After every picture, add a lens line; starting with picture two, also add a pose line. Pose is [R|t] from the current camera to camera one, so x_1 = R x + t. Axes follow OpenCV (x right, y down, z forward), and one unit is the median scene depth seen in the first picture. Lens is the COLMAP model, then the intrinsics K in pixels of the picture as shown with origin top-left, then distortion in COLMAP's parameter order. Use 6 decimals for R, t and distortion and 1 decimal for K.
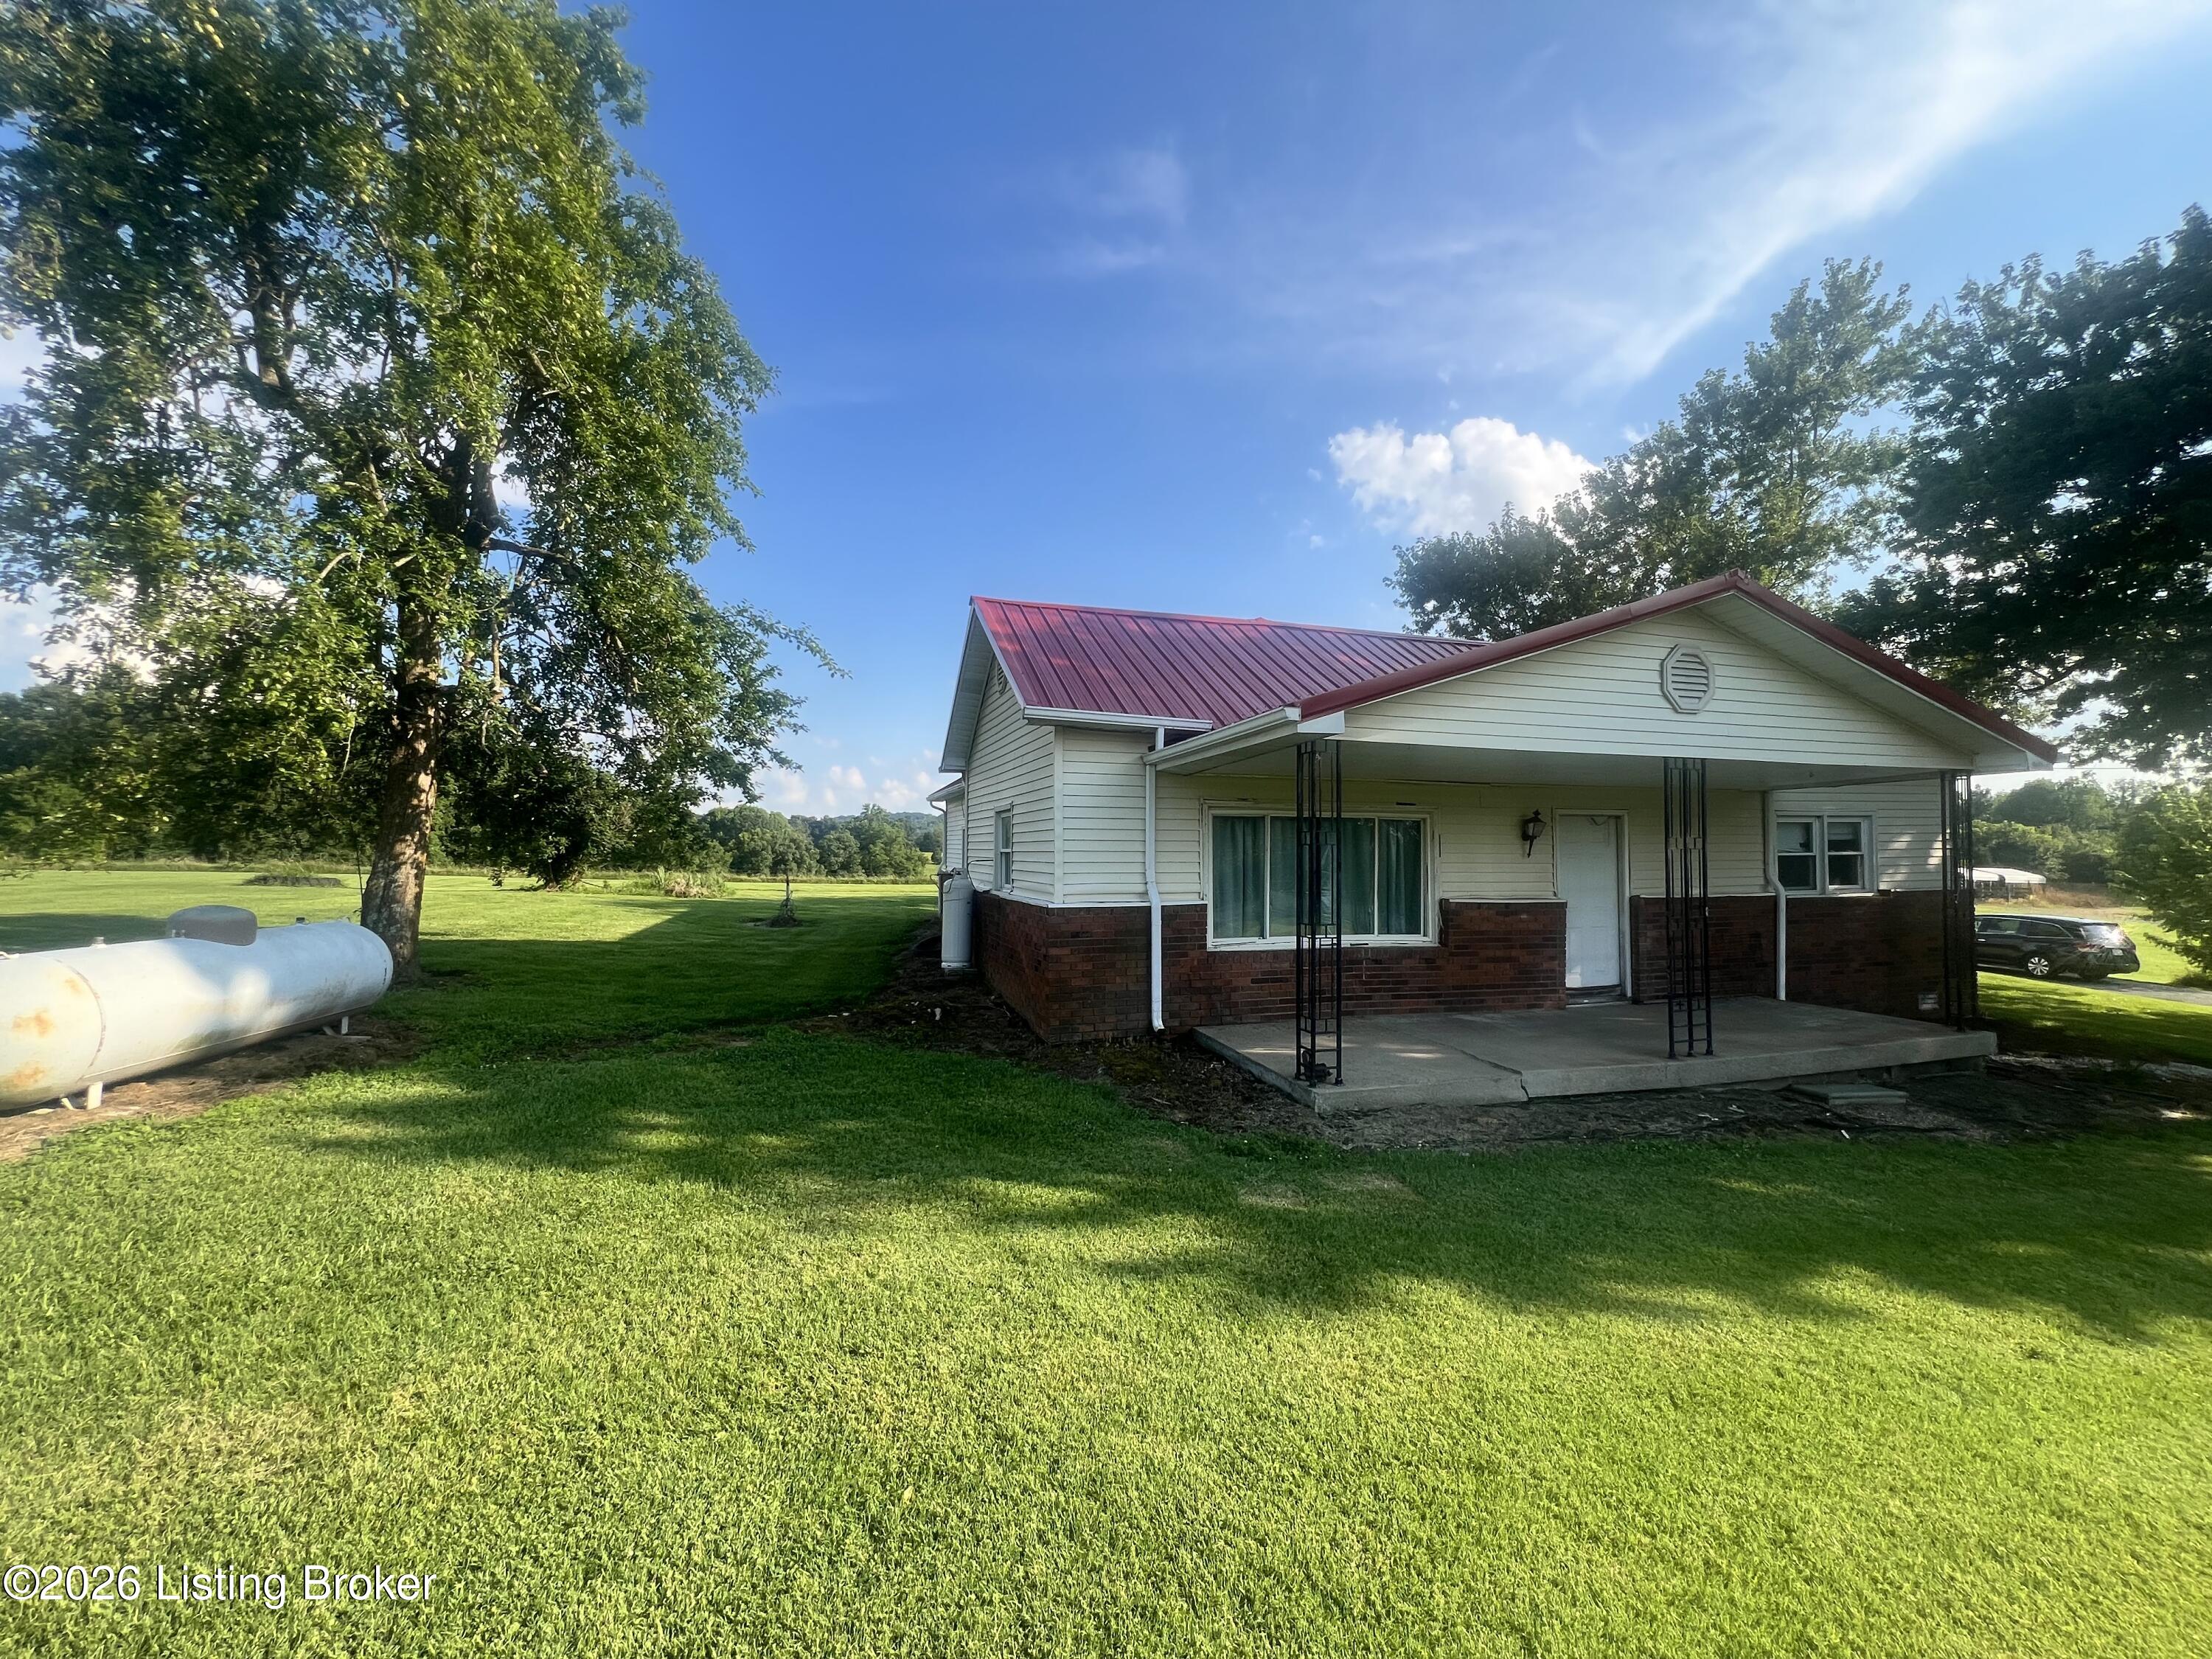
lens RADIAL K [[889.2, 0, 1117.9], [0, 889.2, 805.3], [0, 0, 1]] dist [0.001578, 0.000540]
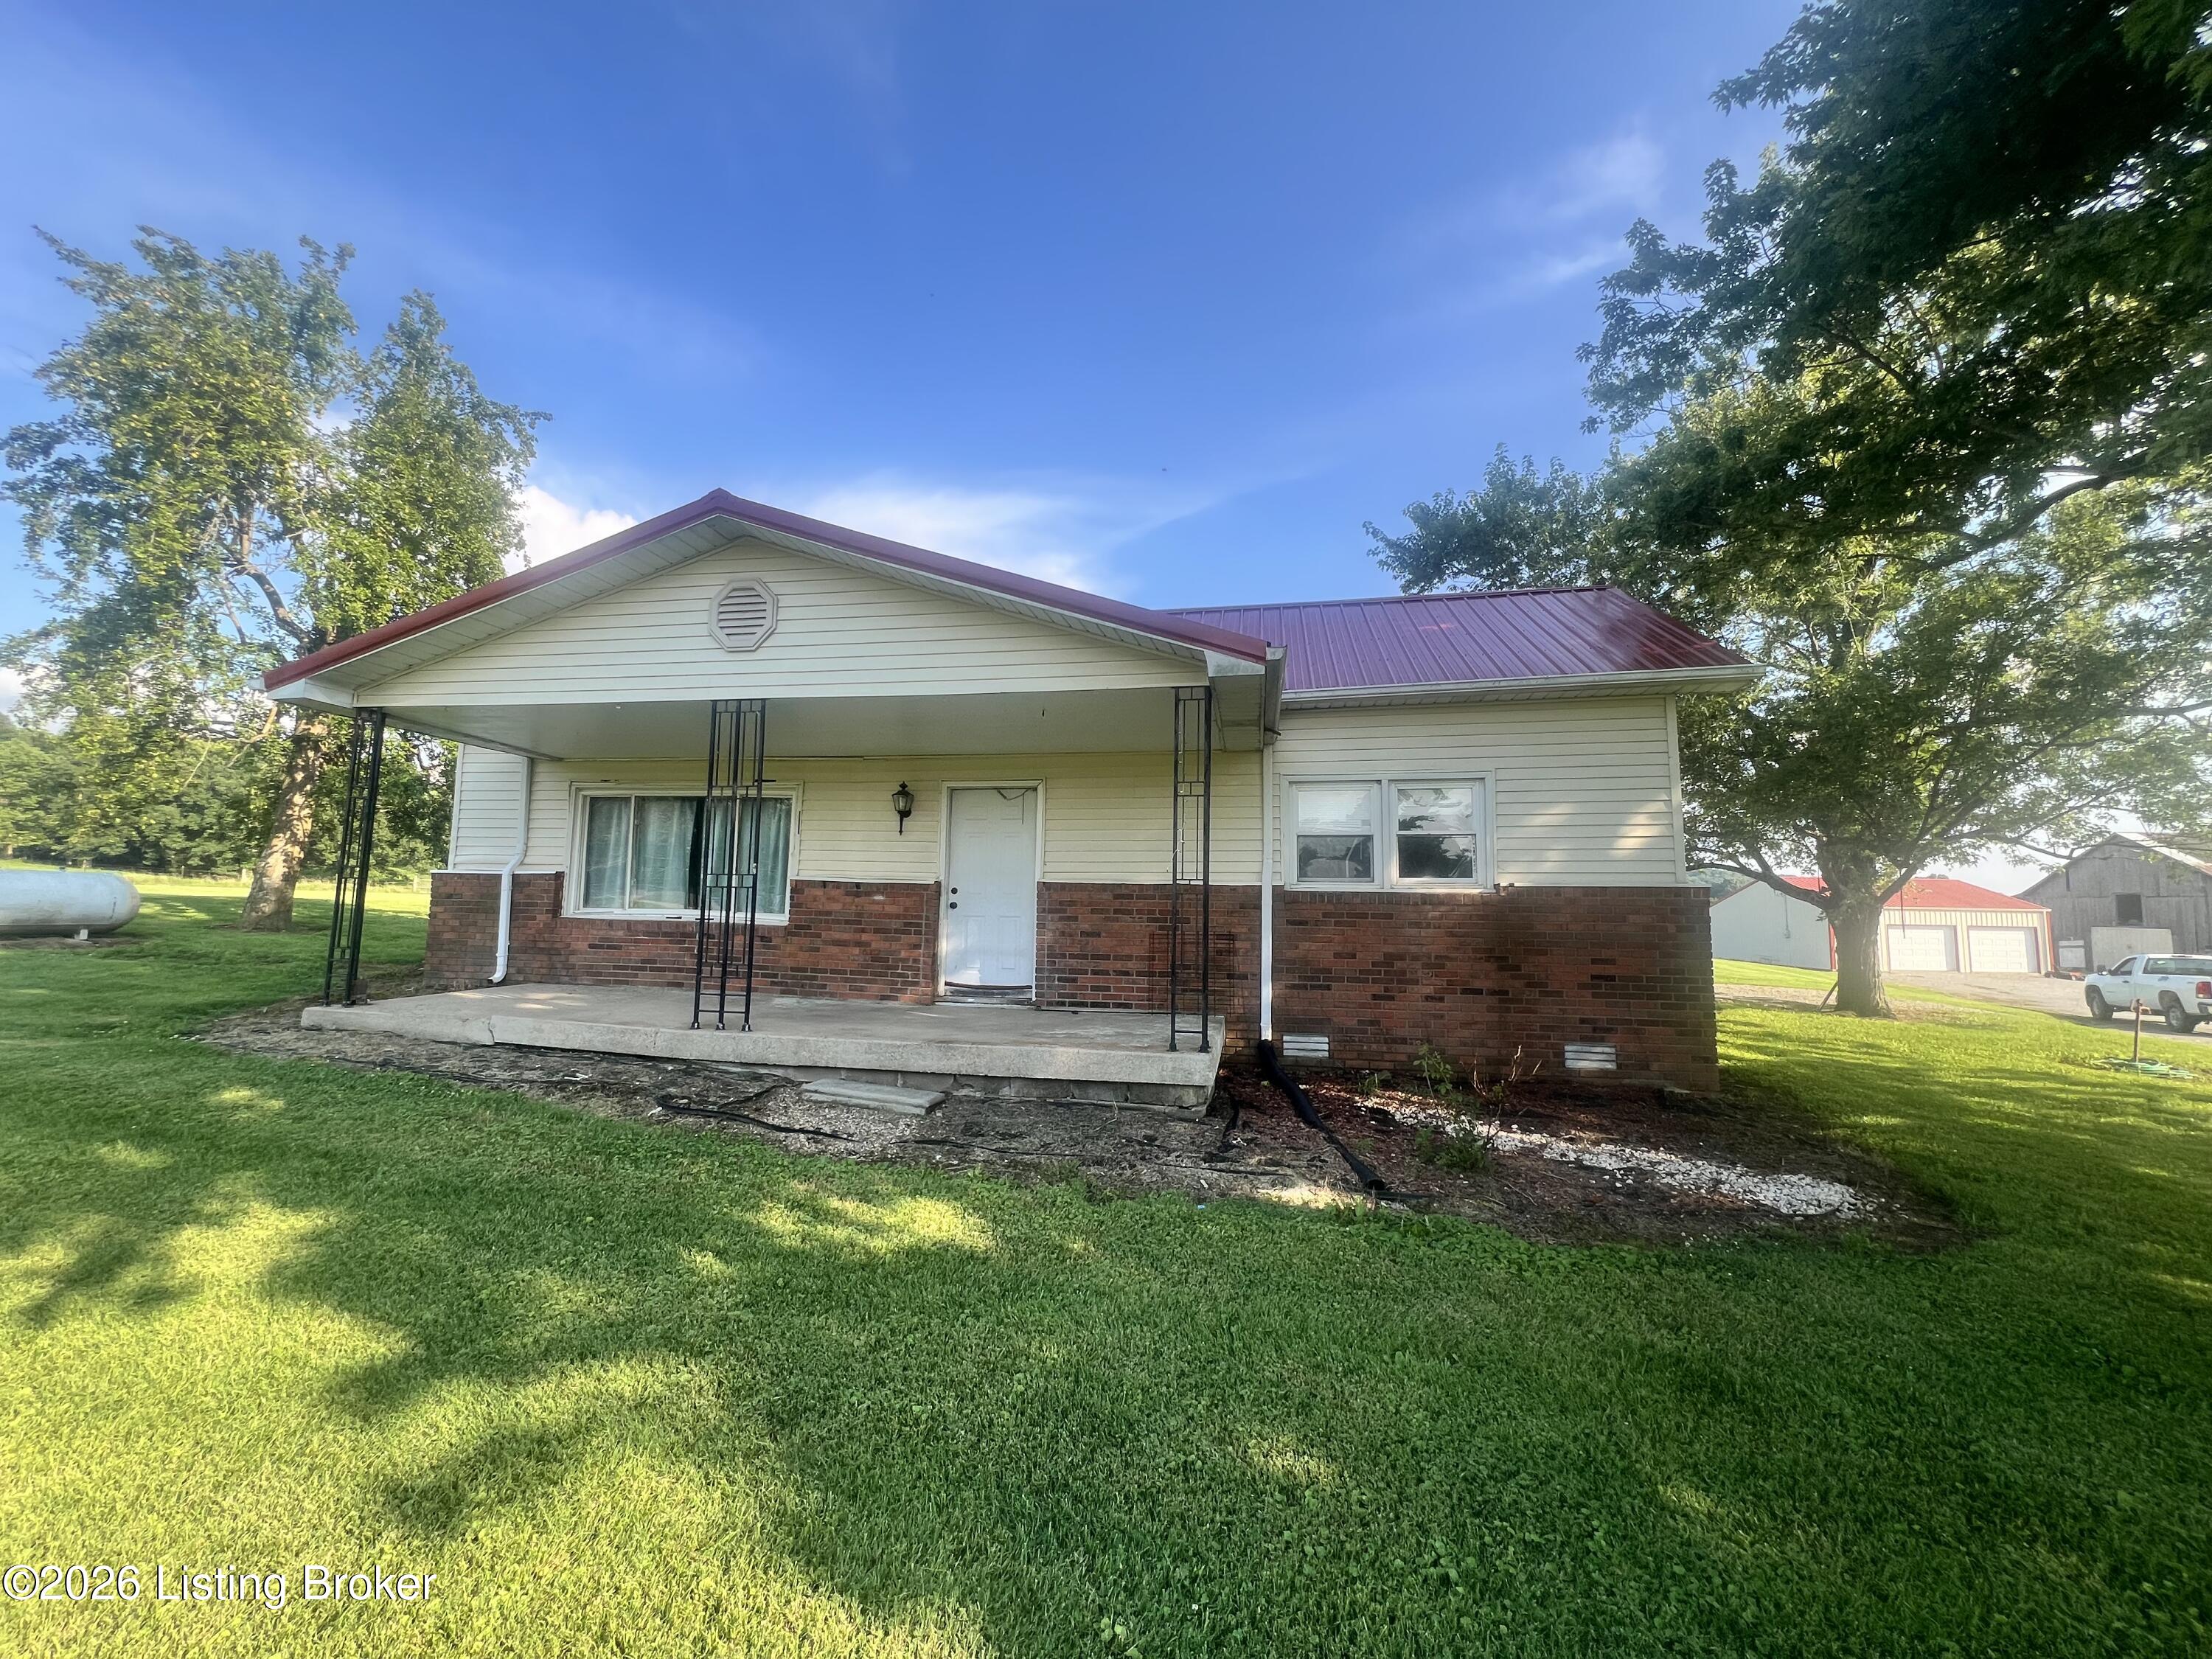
lens RADIAL K [[889.2, 0, 1093.4], [0, 889.2, 813.4], [0, 0, 1]] dist [0.001578, 0.000540]
pose [[0.876799, -0.035426, -0.479551, 1.116364], [0.006813, 0.998098, -0.061277, 0.097884], [0.480809, 0.050460, 0.875372, 0.307933]]
